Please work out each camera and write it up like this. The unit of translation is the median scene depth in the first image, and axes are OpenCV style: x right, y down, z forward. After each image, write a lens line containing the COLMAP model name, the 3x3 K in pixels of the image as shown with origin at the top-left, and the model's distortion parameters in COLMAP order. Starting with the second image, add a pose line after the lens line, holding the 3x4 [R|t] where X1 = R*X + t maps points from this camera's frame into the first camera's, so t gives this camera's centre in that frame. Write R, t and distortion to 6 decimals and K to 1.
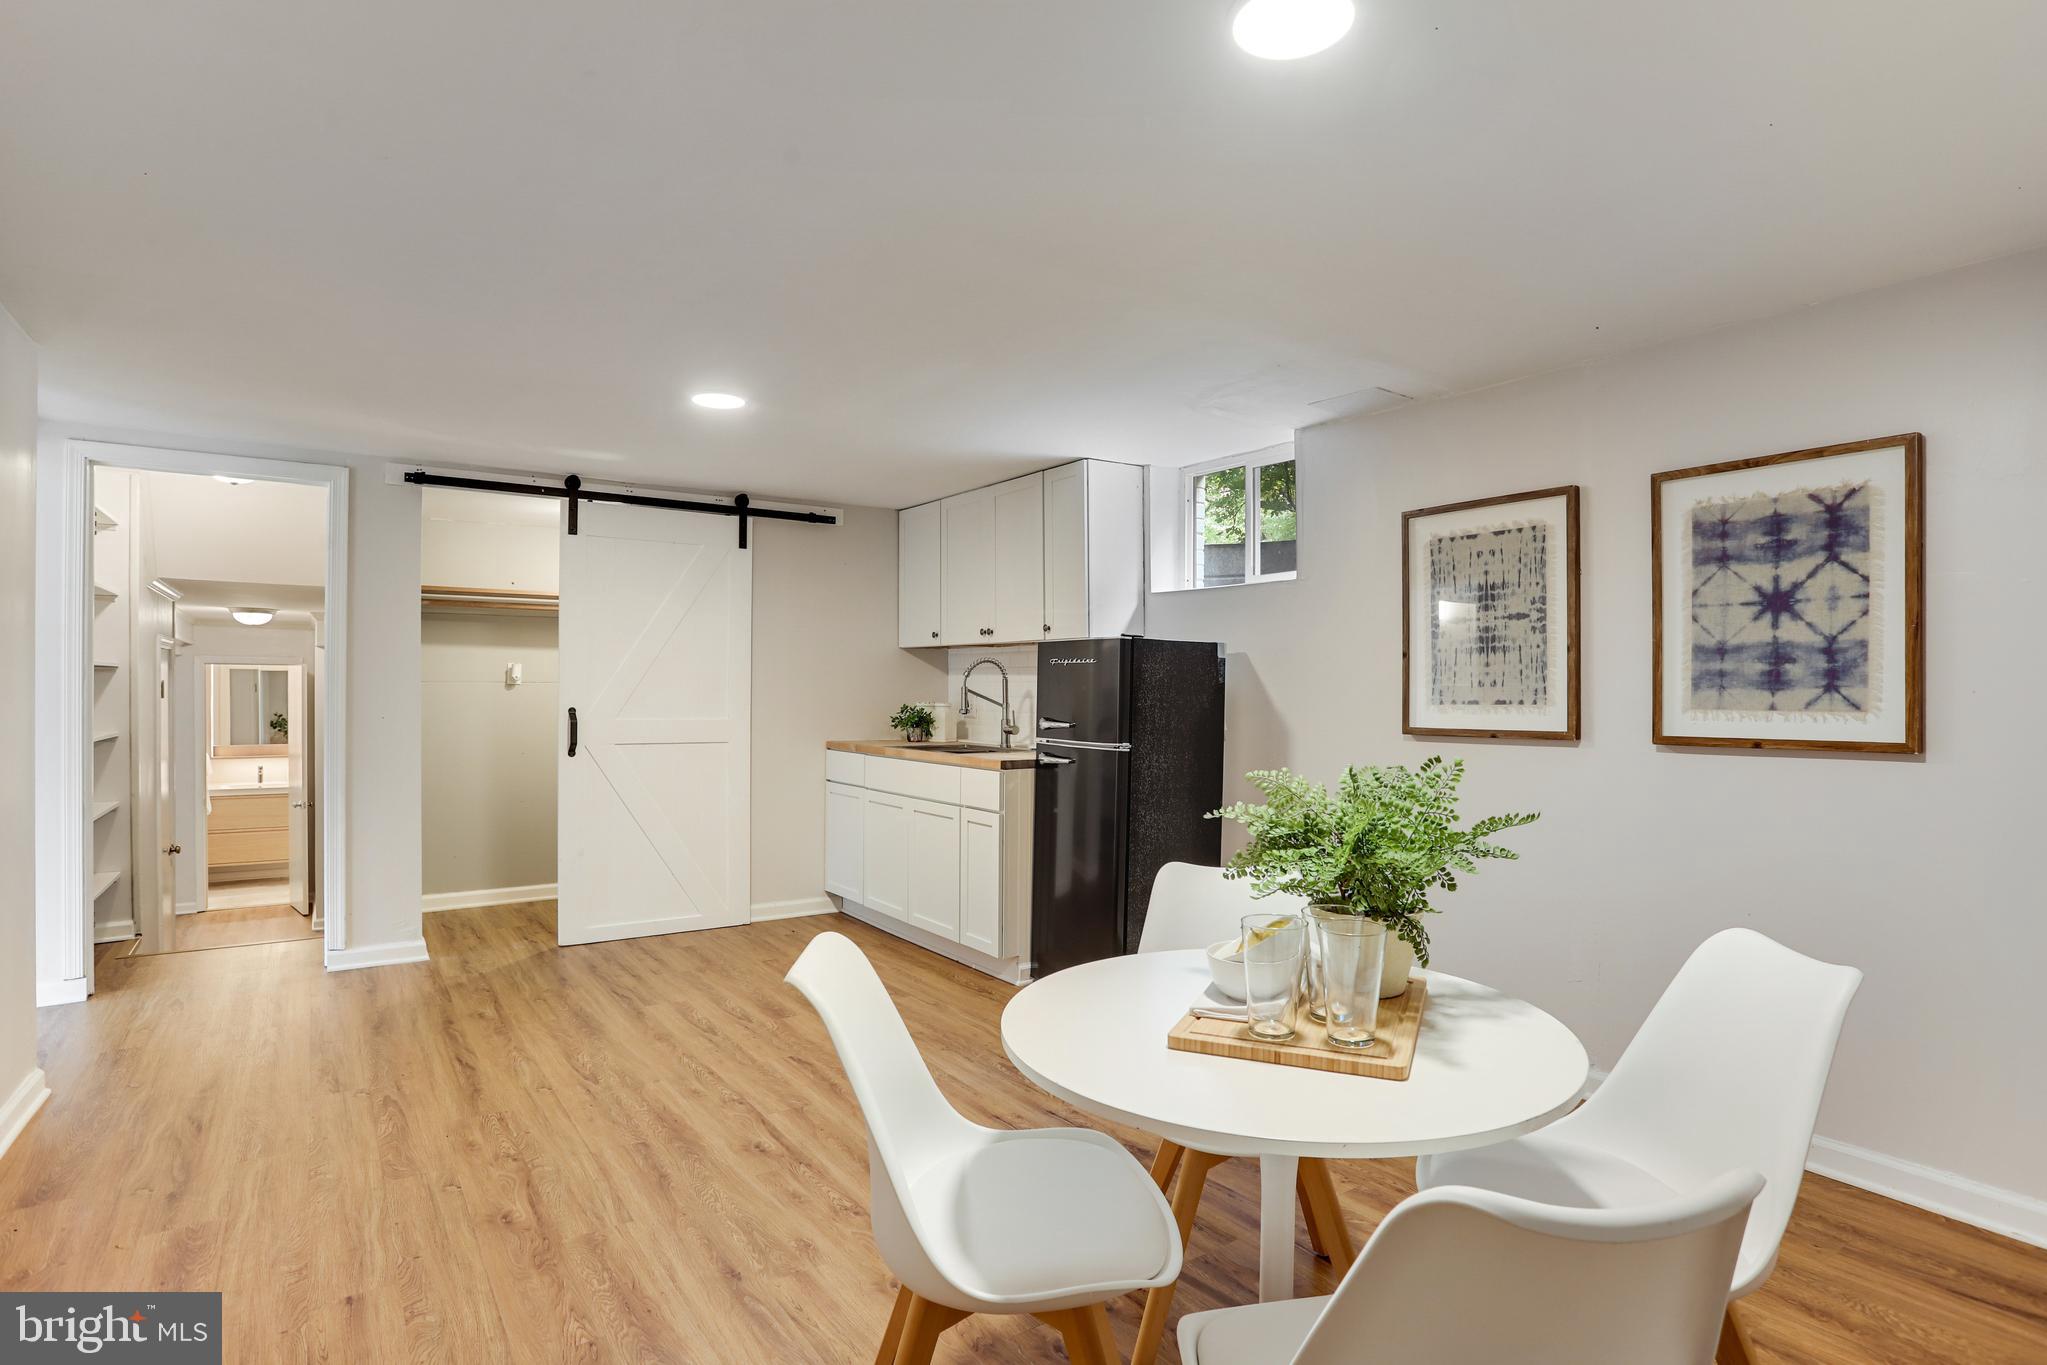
lens RADIAL K [[1047.0, 0, 1017.1], [0, 1047.0, 674.0], [0, 0, 1]] dist [-0.068187, 0.036913]
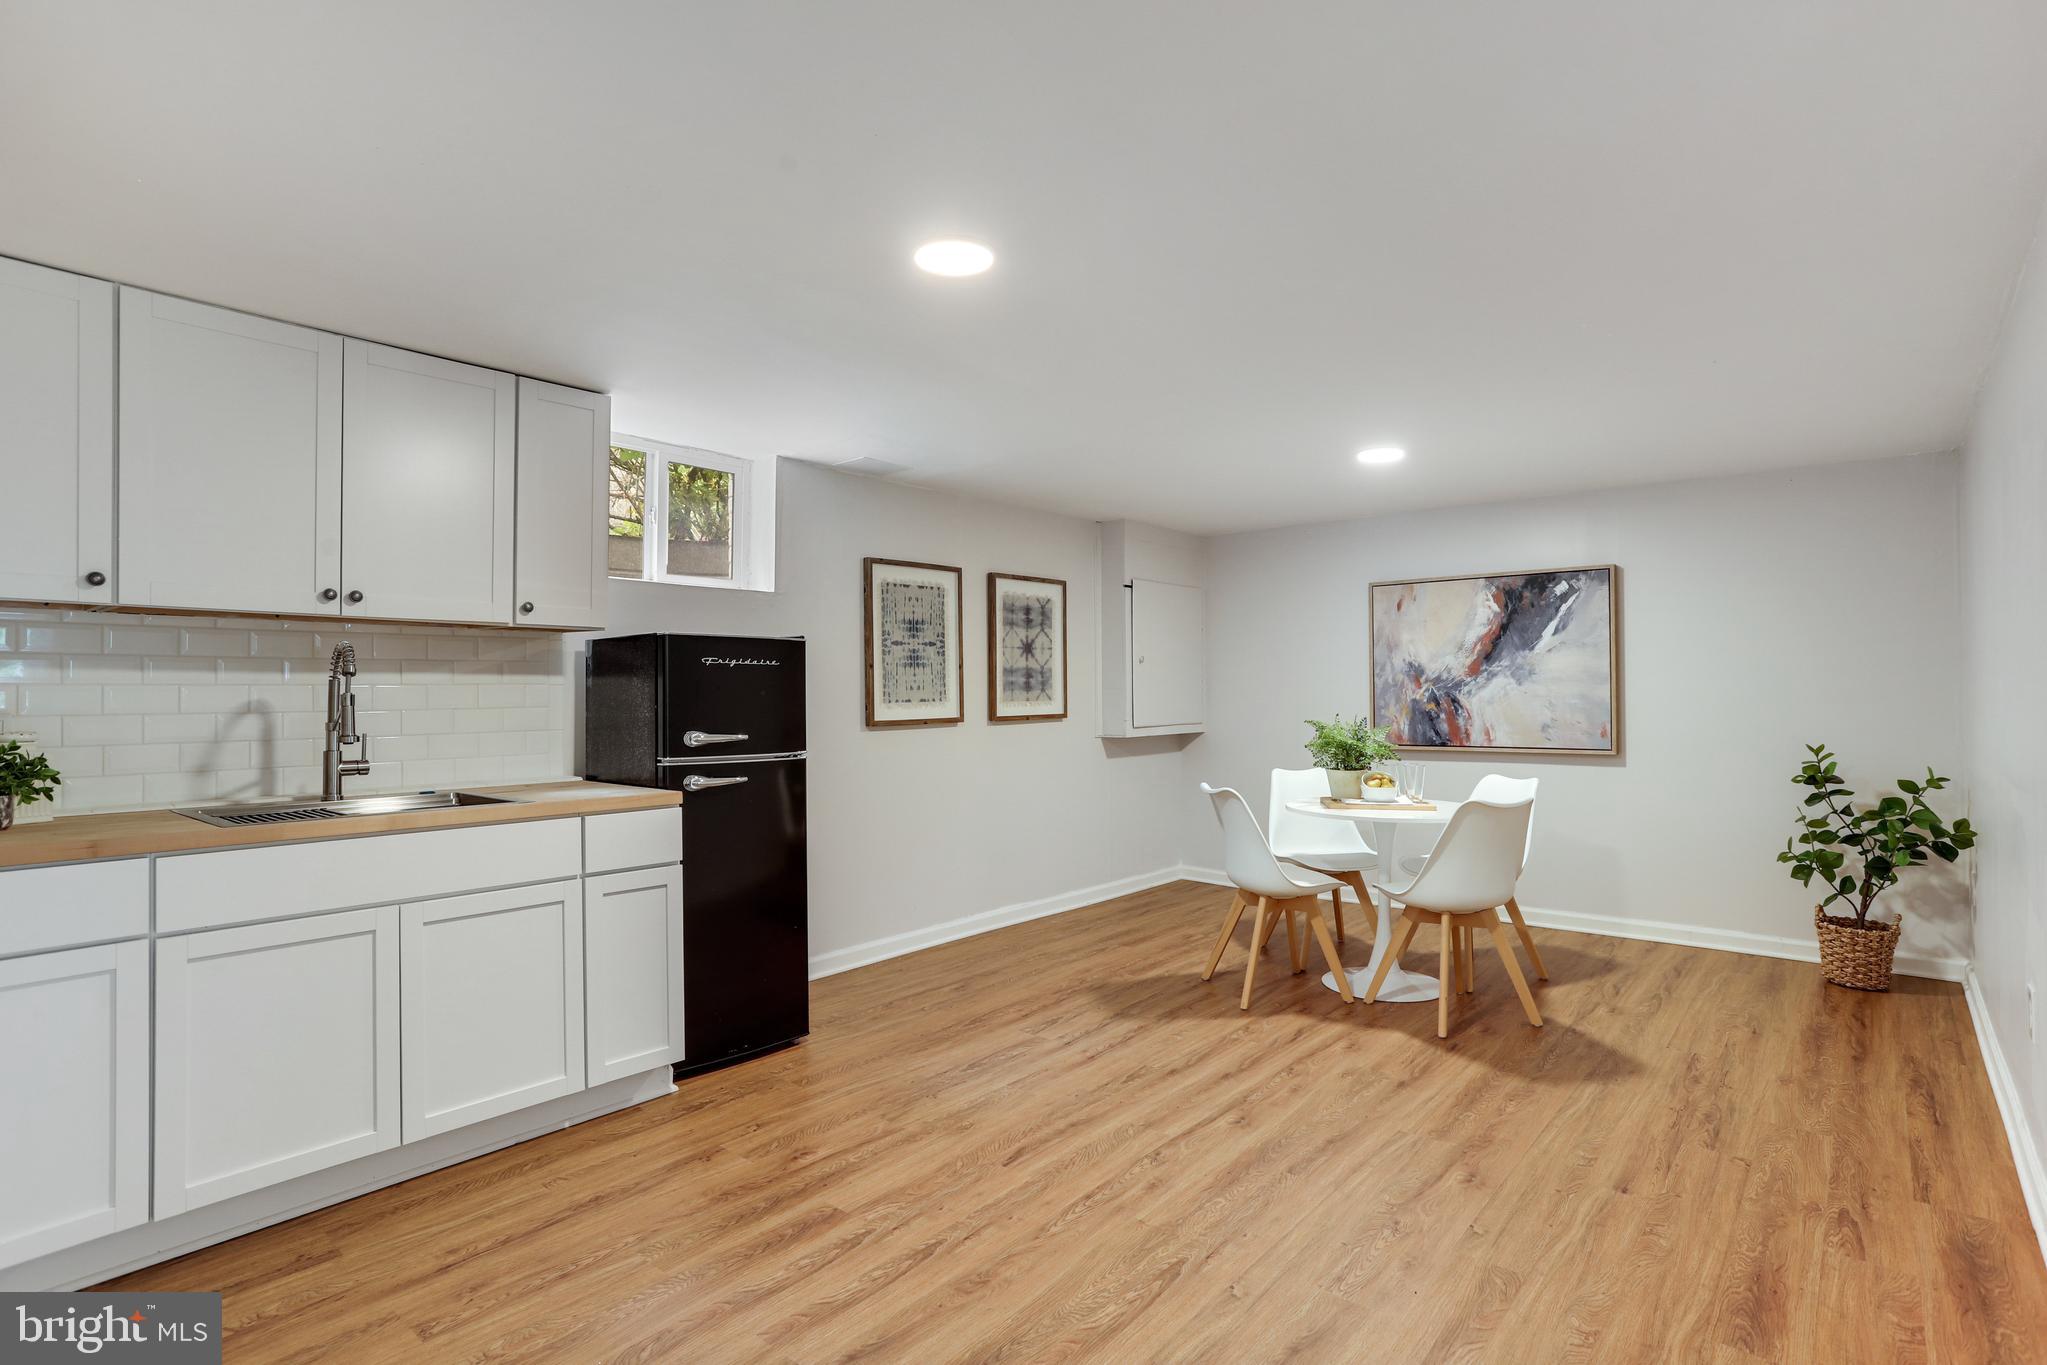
lens RADIAL K [[1047.0, 0, 1017.1], [0, 1047.0, 674.0], [0, 0, 1]] dist [-0.068187, 0.036913]
pose [[-0.263206, 0.014846, 0.964625, -1.079005], [-0.005626, 0.999841, -0.016923, 0.014624], [-0.964723, -0.009882, -0.263081, 1.324773]]
